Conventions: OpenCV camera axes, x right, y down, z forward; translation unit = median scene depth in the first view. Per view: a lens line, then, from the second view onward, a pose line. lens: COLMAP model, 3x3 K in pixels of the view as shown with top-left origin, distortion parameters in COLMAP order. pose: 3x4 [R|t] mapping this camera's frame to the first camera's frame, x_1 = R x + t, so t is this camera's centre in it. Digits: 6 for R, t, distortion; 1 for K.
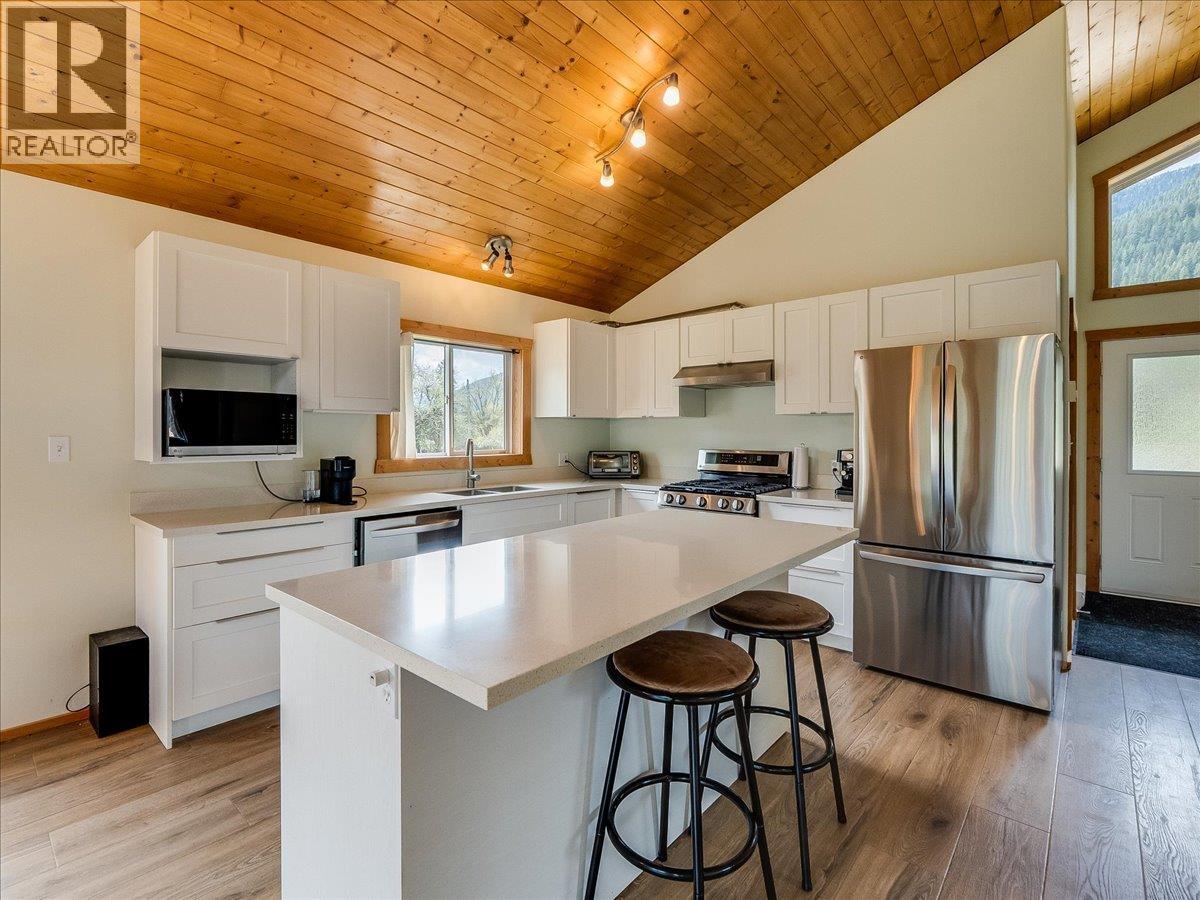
lens RADIAL K [[576.1, 0, 600.7], [0, 576.1, 445.9], [0, 0, 1]] dist [-0.013868, -0.000202]
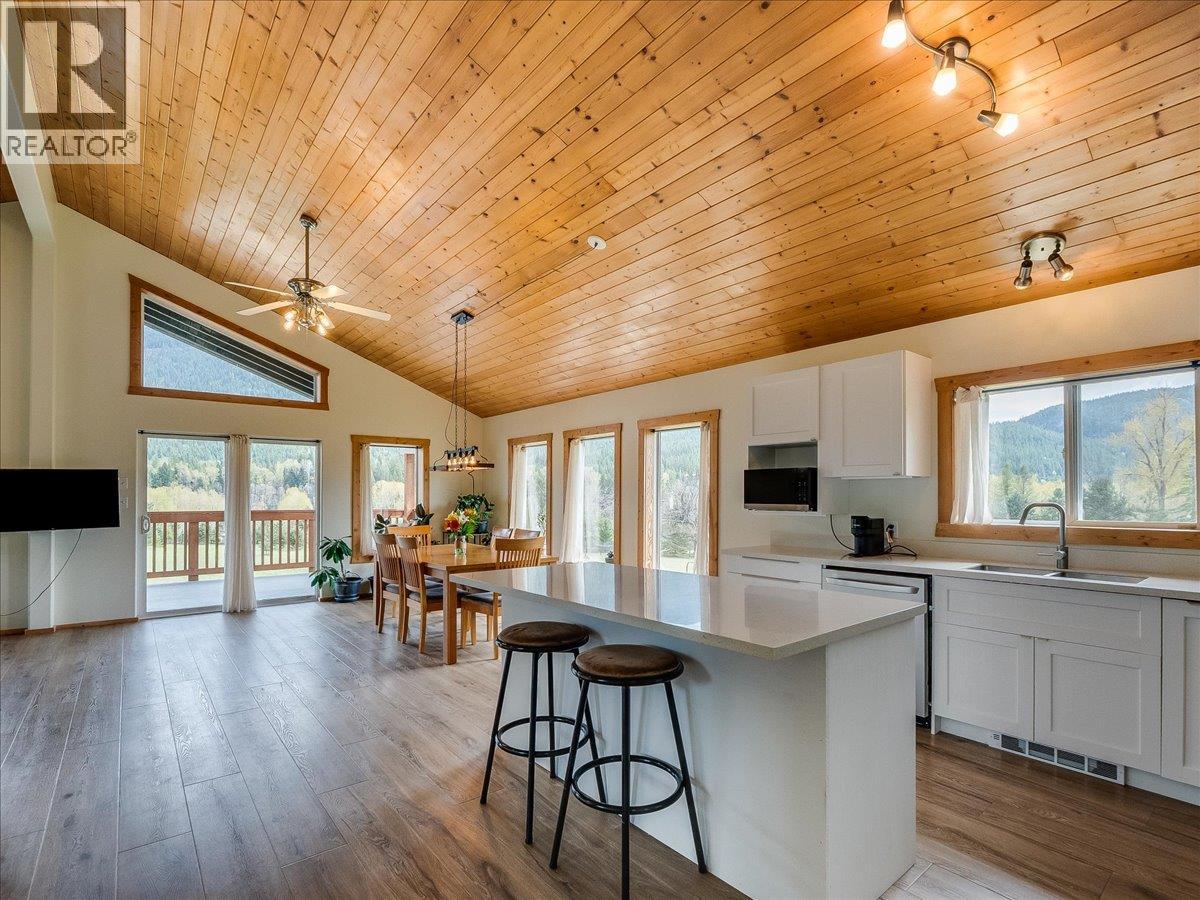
lens RADIAL K [[582.4, 0, 603.7], [0, 582.4, 494.4], [0, 0, 1]] dist [-0.014792, -0.000073]
pose [[-0.160851, -0.001557, -0.986978, 0.636461], [-0.022524, 0.999744, 0.002094, -0.012931], [0.986722, 0.022567, -0.160845, 0.537101]]
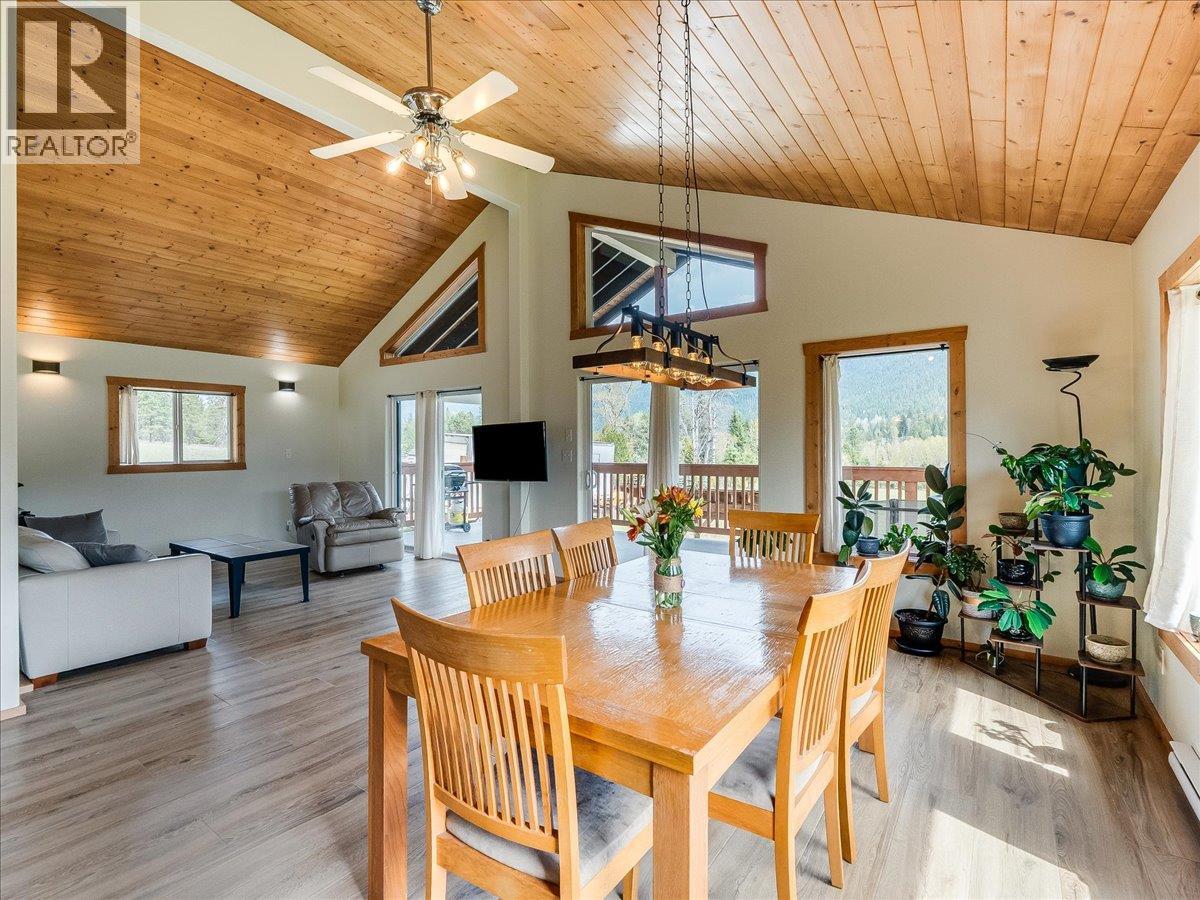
lens RADIAL K [[566.9, 0, 601.1], [0, 566.9, 448.8], [0, 0, 1]] dist [-0.012897, -0.000468]
pose [[-0.994949, 0.004769, -0.100273, -0.554828], [0.002152, 0.999655, 0.026184, -0.012681], [0.100364, 0.025835, -0.994615, 0.461836]]
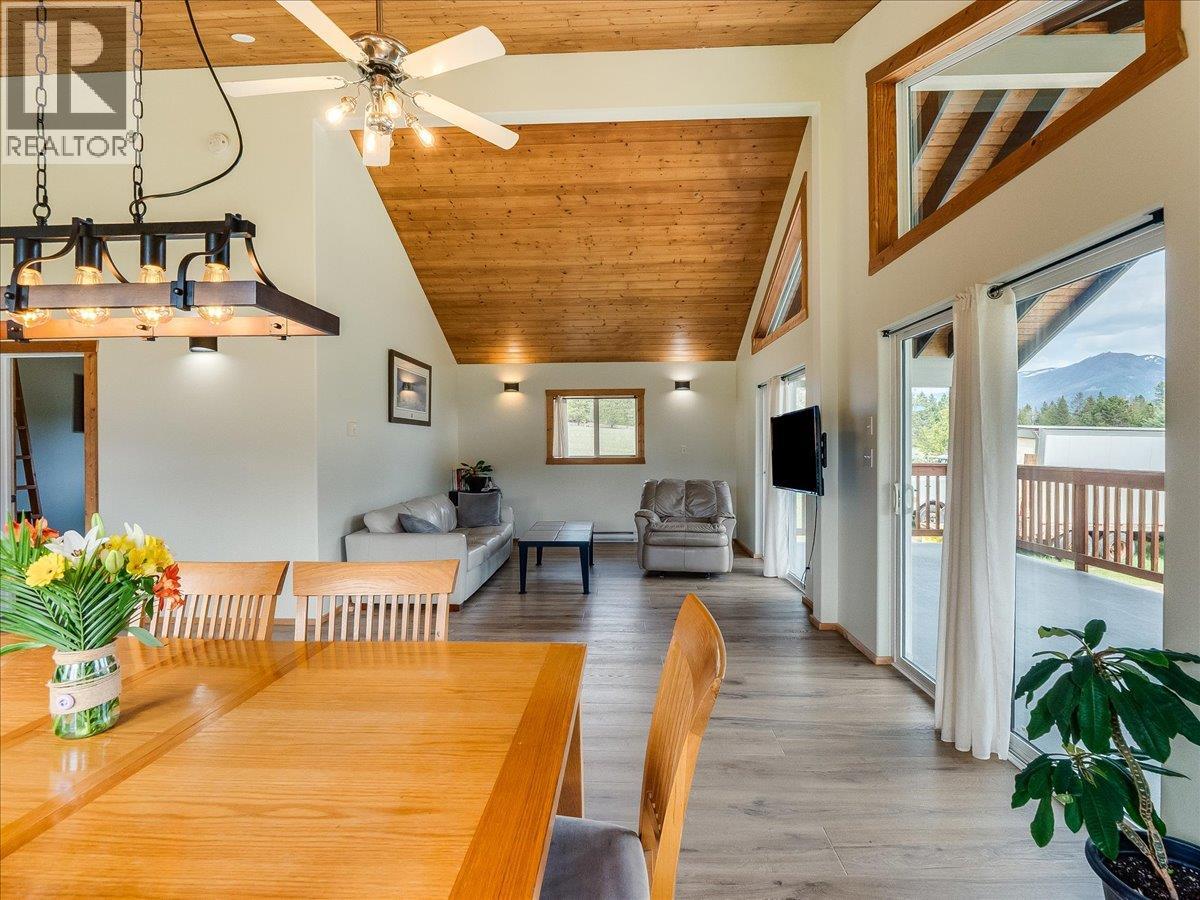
lens RADIAL K [[561.8, 0, 601.4], [0, 561.8, 448.6], [0, 0, 1]] dist [-0.008863, 0.000358]
pose [[-0.626729, -0.002304, 0.779234, -1.034892], [0.022286, 0.999534, 0.020880, -0.001583], [-0.778919, 0.030452, -0.626385, -0.056235]]
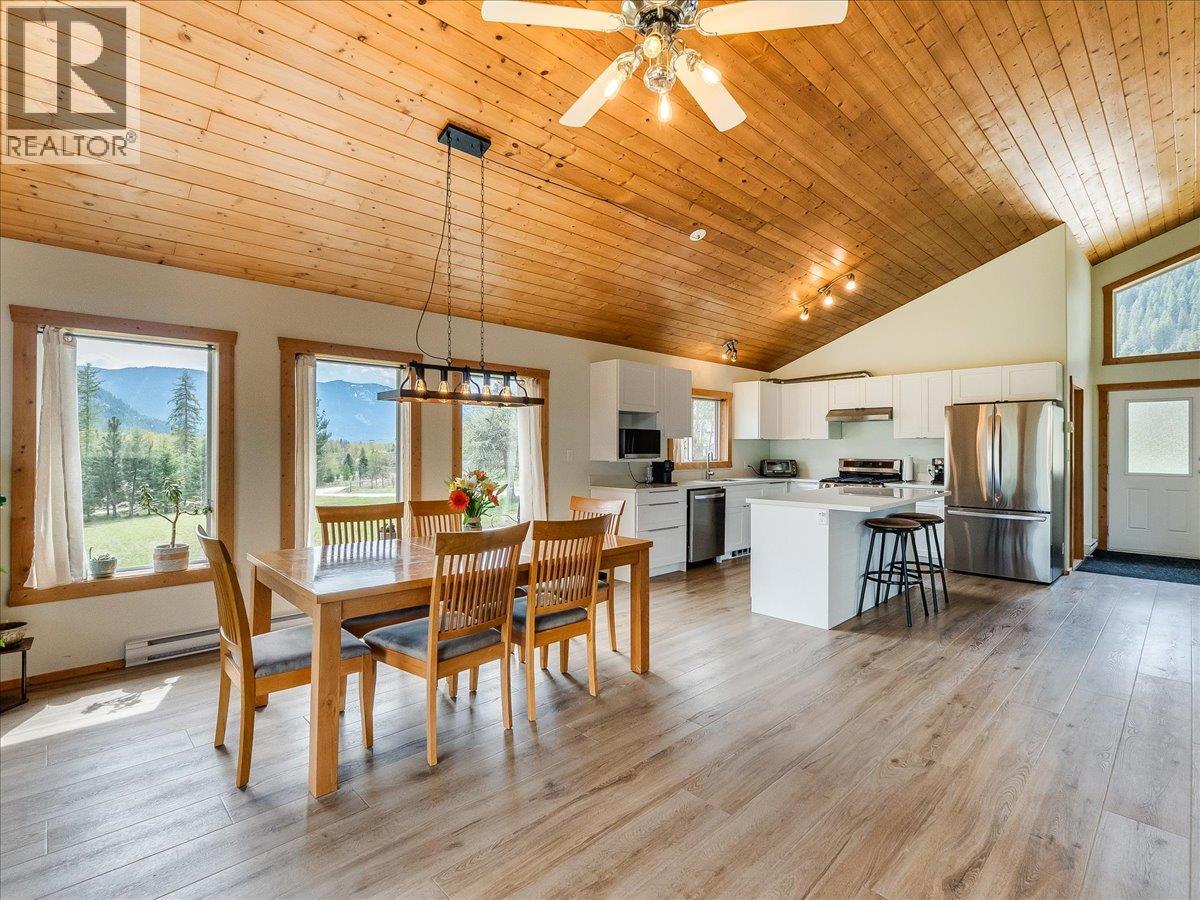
lens RADIAL K [[548.5, 0, 590.9], [0, 548.5, 450.2], [0, 0, 1]] dist [0.001458, -0.000166]
pose [[0.993260, 0.003431, -0.115853, -0.400124], [-0.005601, 0.999815, -0.018409, 0.016382], [0.115768, 0.018934, 0.993096, -0.734309]]
